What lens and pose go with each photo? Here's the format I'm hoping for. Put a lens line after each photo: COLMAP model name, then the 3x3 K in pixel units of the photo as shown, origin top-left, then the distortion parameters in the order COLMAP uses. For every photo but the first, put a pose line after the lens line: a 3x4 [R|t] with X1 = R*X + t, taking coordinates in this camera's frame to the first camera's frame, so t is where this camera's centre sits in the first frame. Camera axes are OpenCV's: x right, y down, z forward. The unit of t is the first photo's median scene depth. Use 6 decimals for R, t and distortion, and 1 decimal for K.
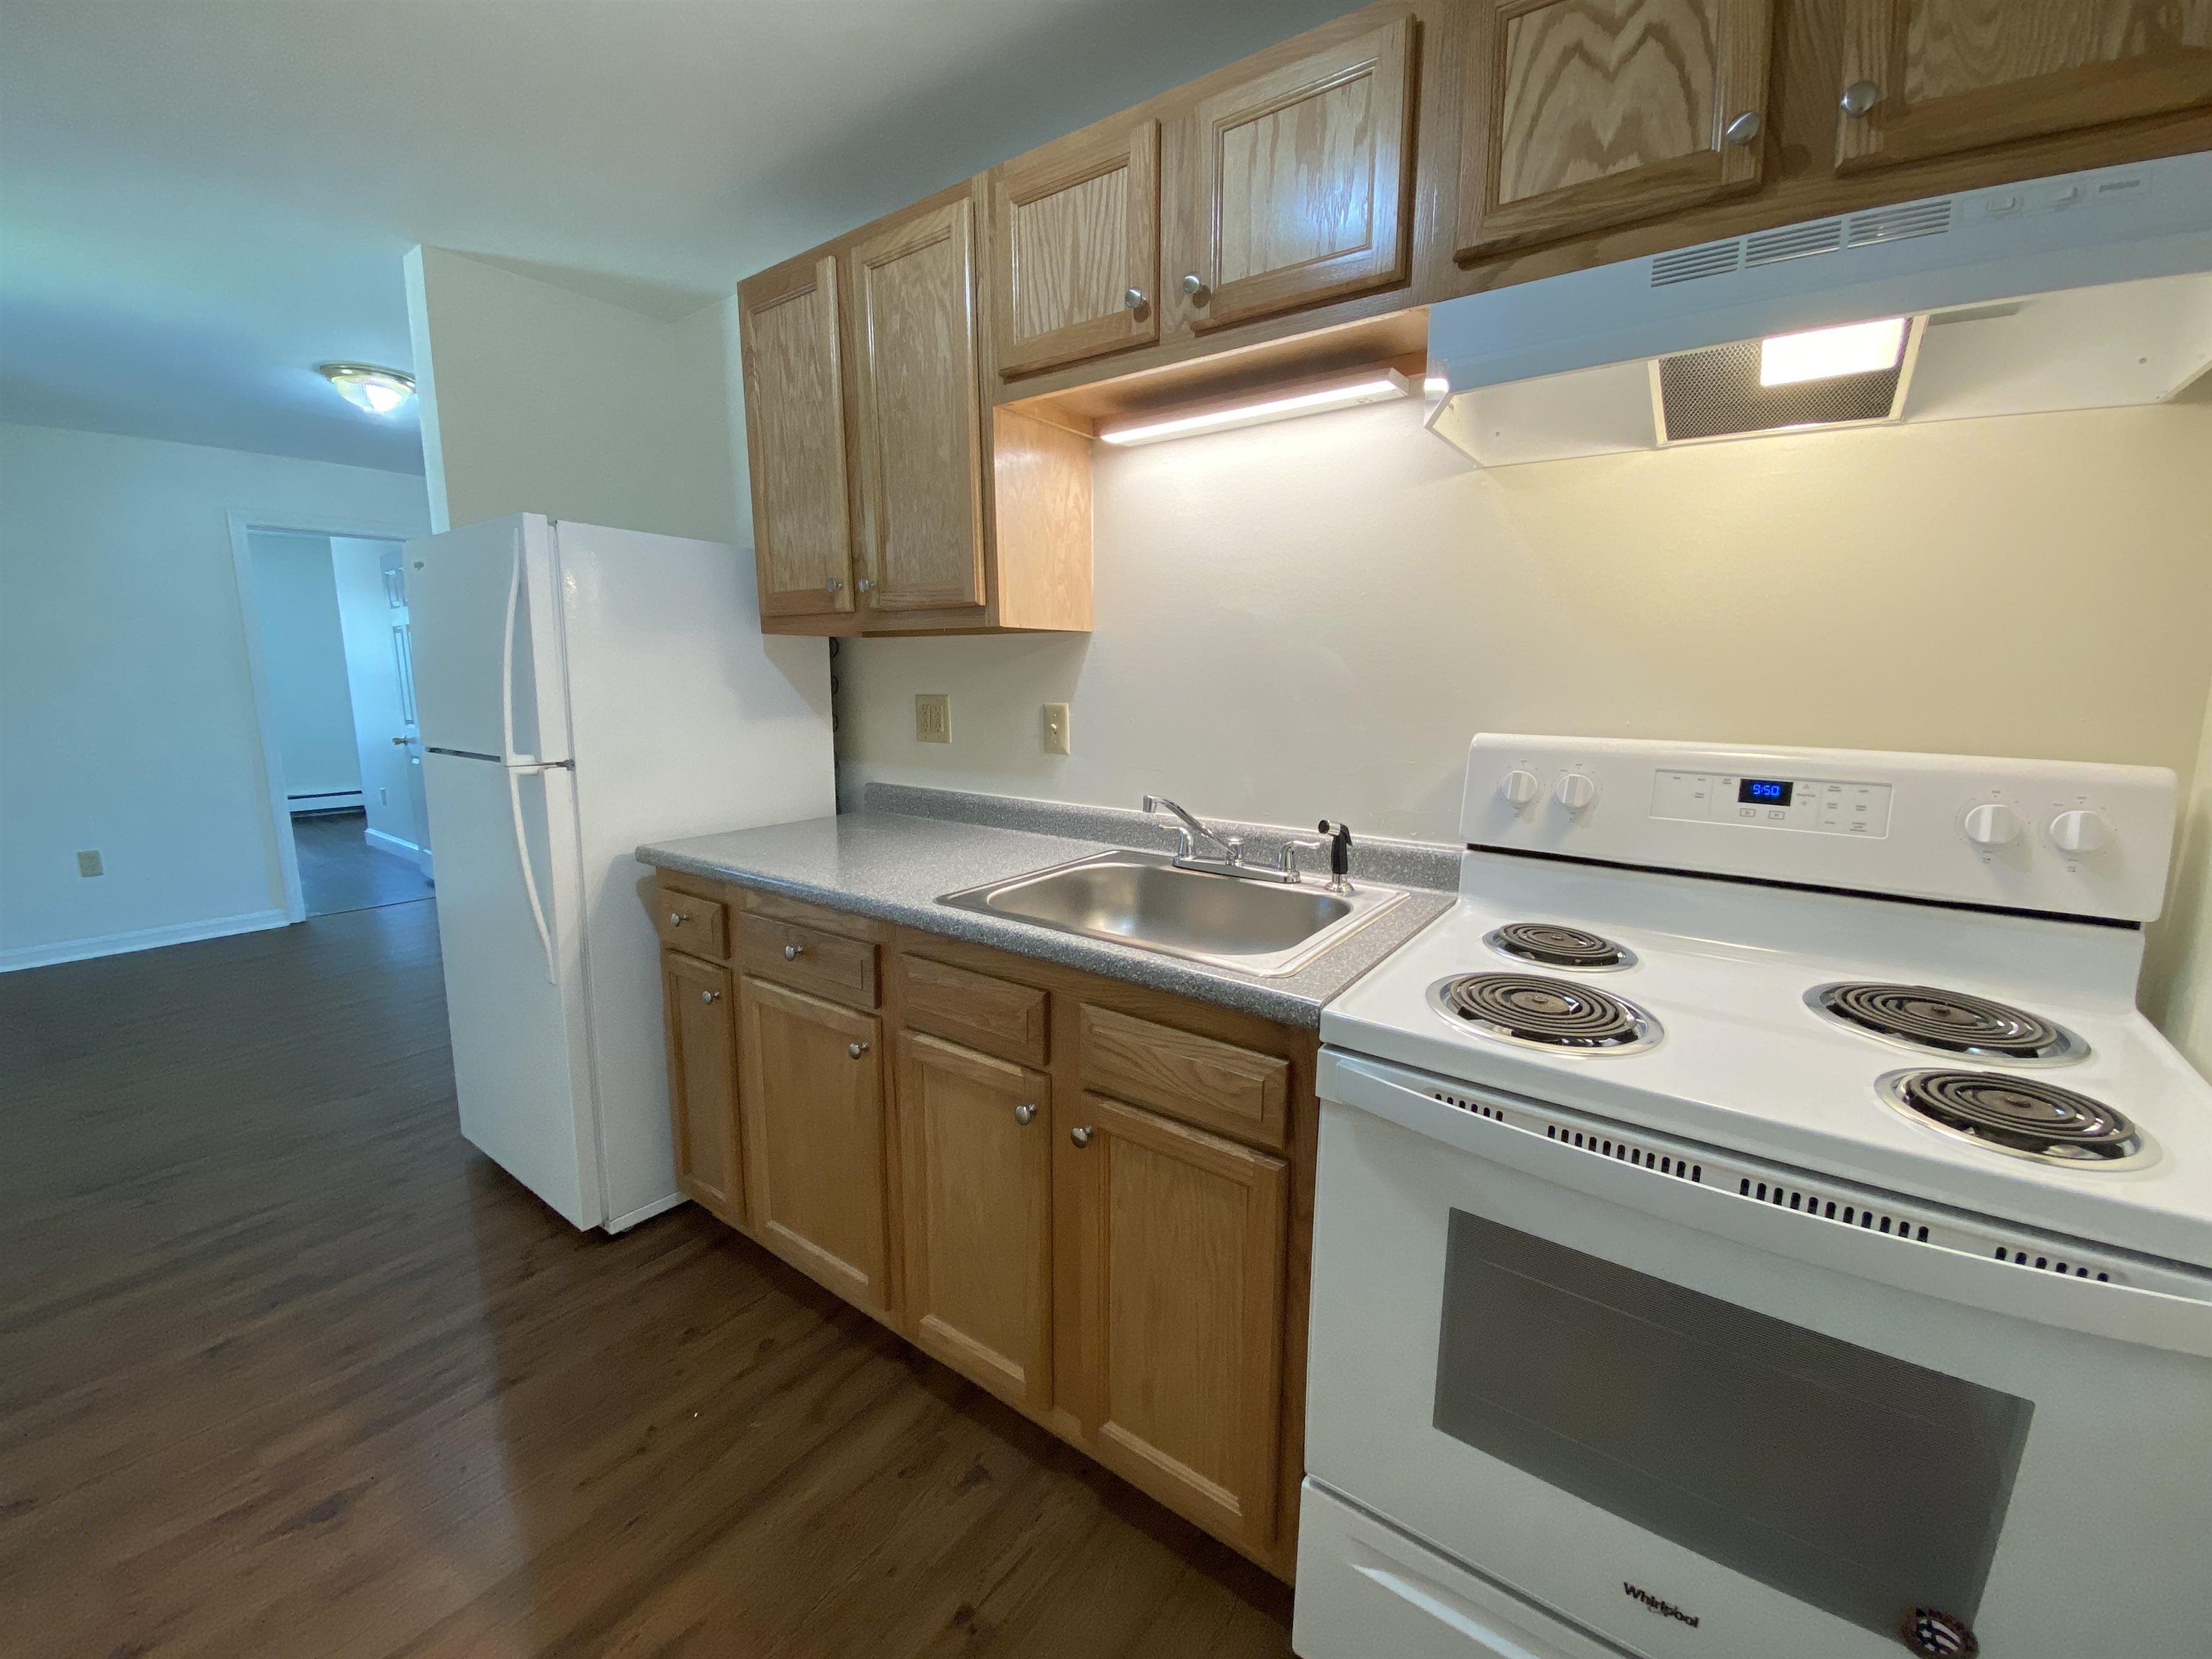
lens RADIAL K [[928.5, 0, 1072.9], [0, 928.5, 818.7], [0, 0, 1]] dist [0.002742, -0.010462]
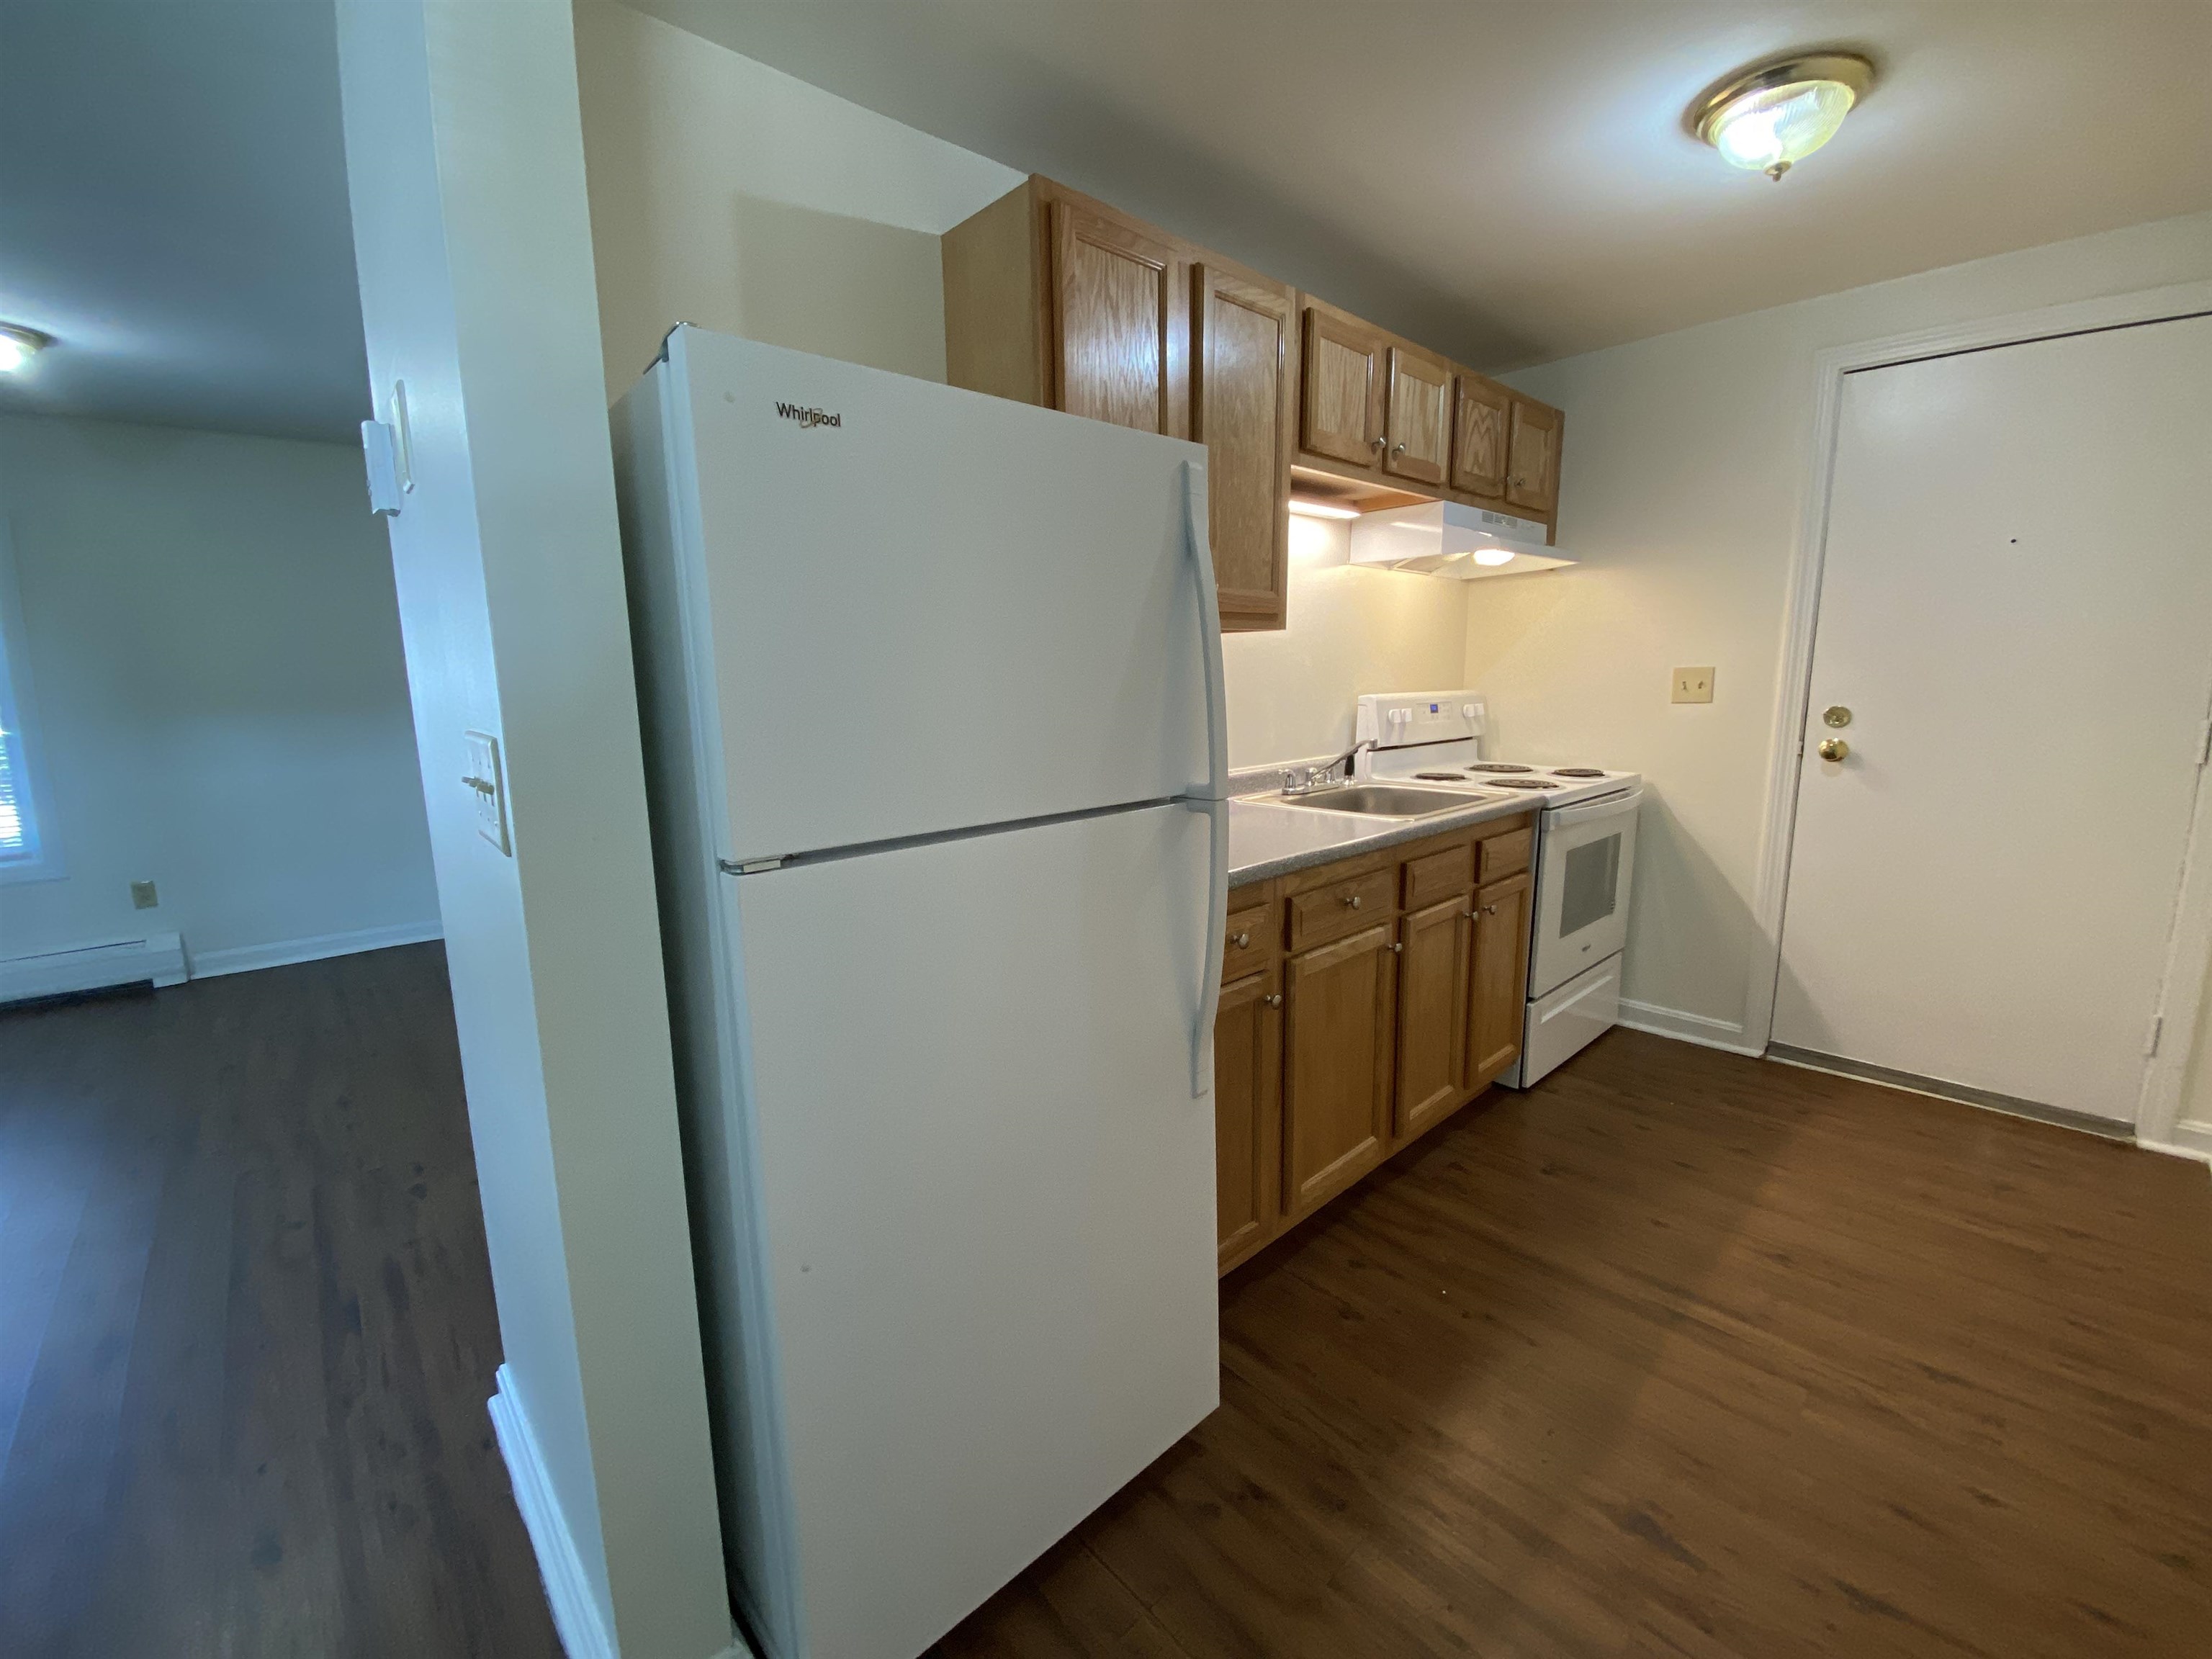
lens RADIAL K [[906.3, 0, 1110.4], [0, 906.3, 821.4], [0, 0, 1]] dist [0.000514, -0.013325]
pose [[0.161767, -0.160624, 0.973669, -1.396001], [0.178481, 0.975155, 0.131216, -0.154619], [-0.970554, 0.152555, 0.186417, 1.031525]]
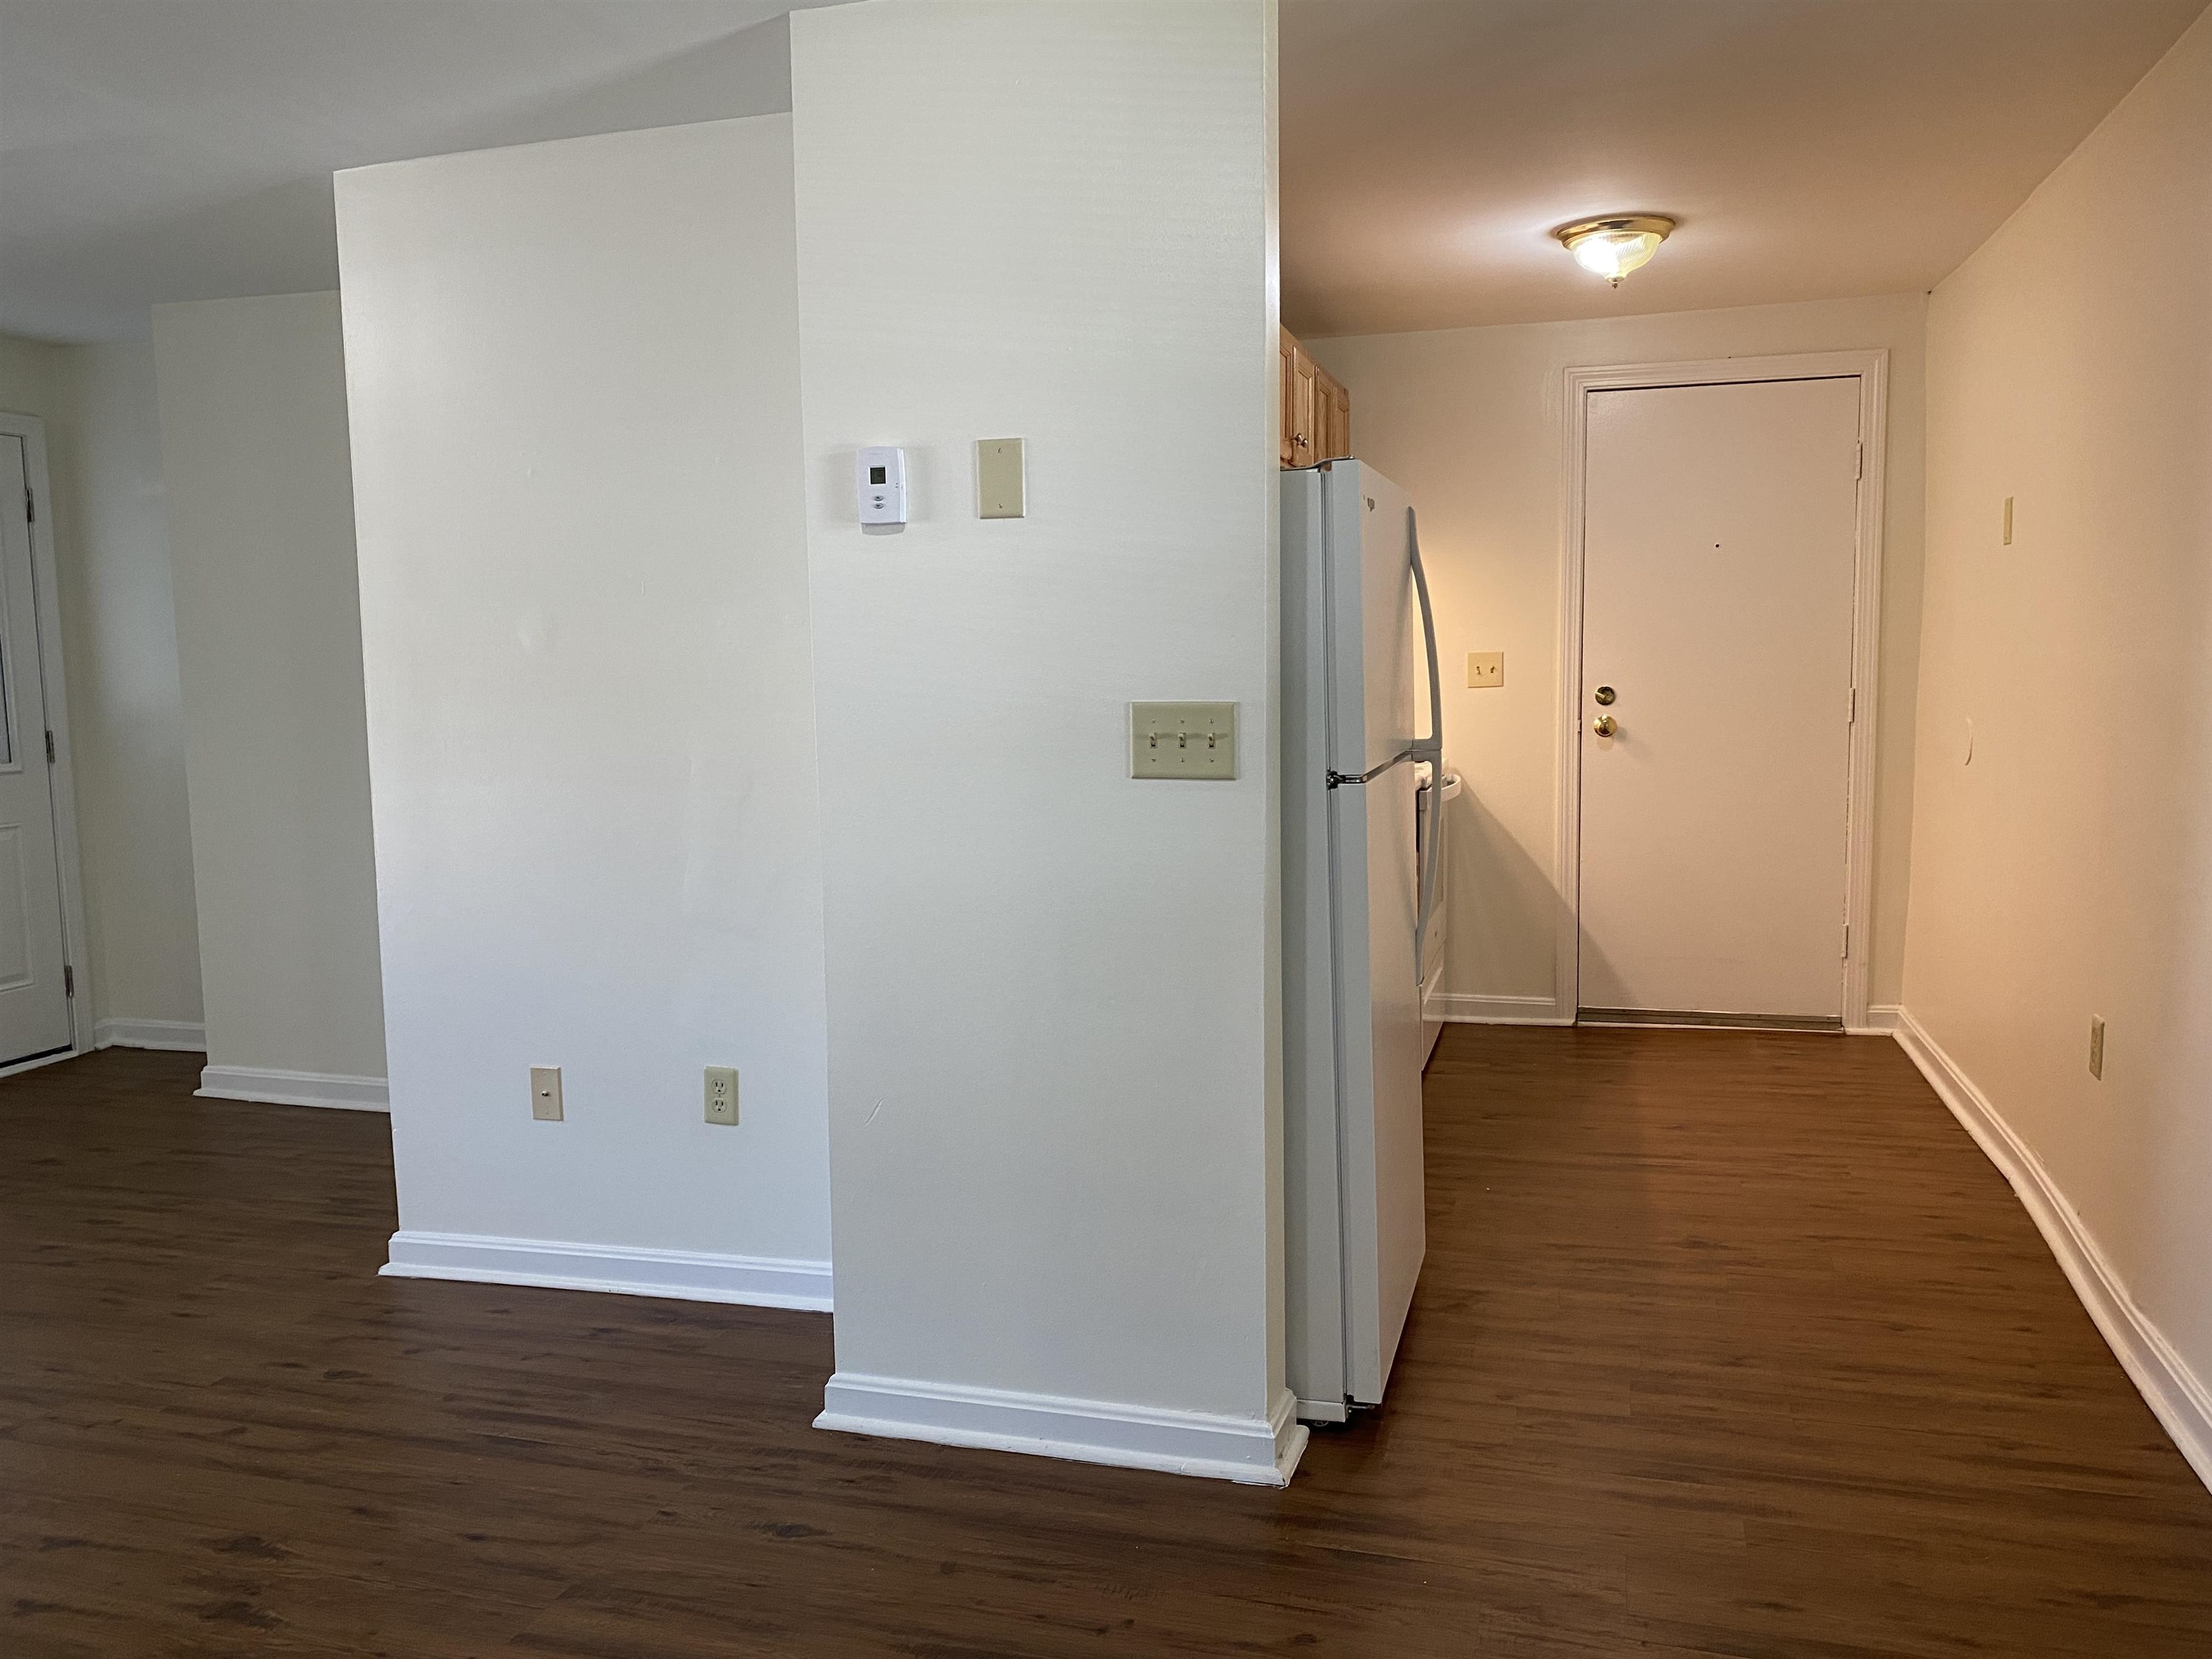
lens RADIAL K [[1715.3, 0, 1106.0], [0, 1715.3, 829.5], [0, 0, 1]] dist [-0.014229, 0.000512]
pose [[-0.376047, -0.087969, 0.922415, -2.298084], [0.175795, 0.970630, 0.164235, -0.353893], [-0.909772, 0.223916, -0.349539, 2.111515]]
